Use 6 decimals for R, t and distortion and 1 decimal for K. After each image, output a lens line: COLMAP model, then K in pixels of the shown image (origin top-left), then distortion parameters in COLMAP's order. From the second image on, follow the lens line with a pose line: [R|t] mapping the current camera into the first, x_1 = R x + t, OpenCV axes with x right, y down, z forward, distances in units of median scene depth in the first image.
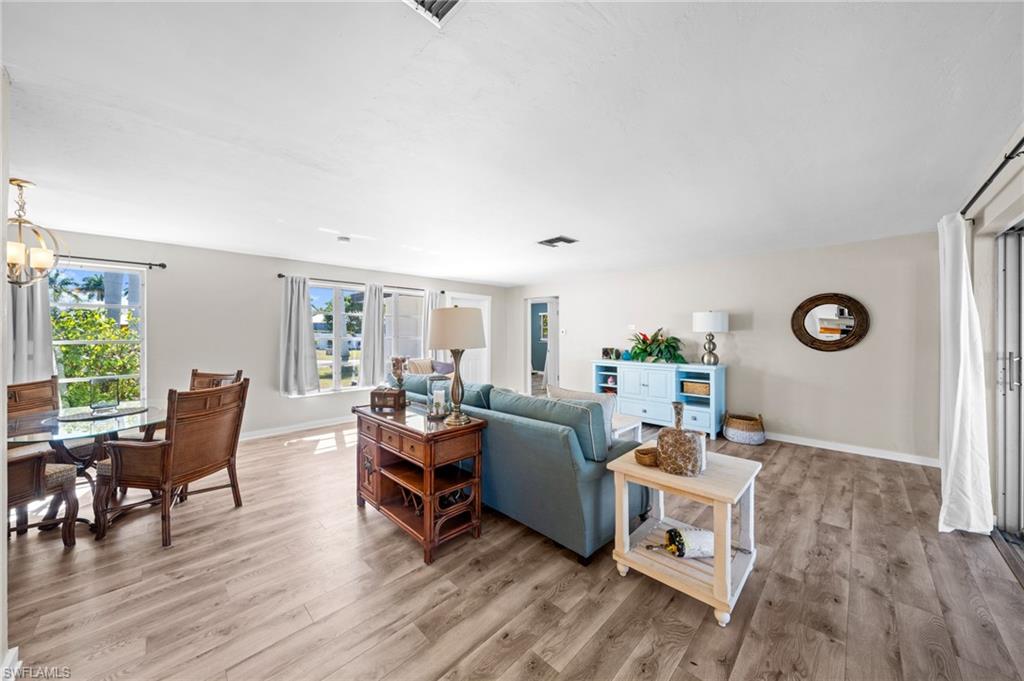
lens RADIAL K [[353.5, 0, 506.3], [0, 353.5, 333.5], [0, 0, 1]] dist [-0.000886, -0.000063]
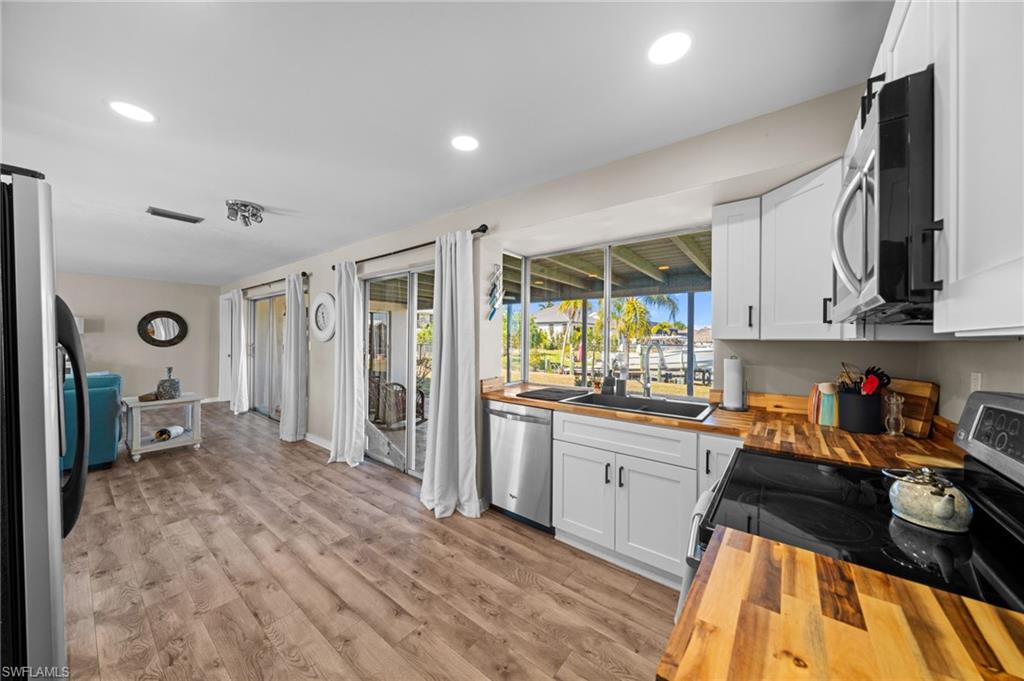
lens RADIAL K [[350.9, 0, 505.7], [0, 350.9, 338.5], [0, 0, 1]] dist [-0.001094, -0.000101]
pose [[-0.117855, 0.003171, 0.993026, -0.912121], [-0.005297, 0.999979, -0.003822, 0.011554], [-0.993017, -0.005711, -0.117836, -0.380539]]
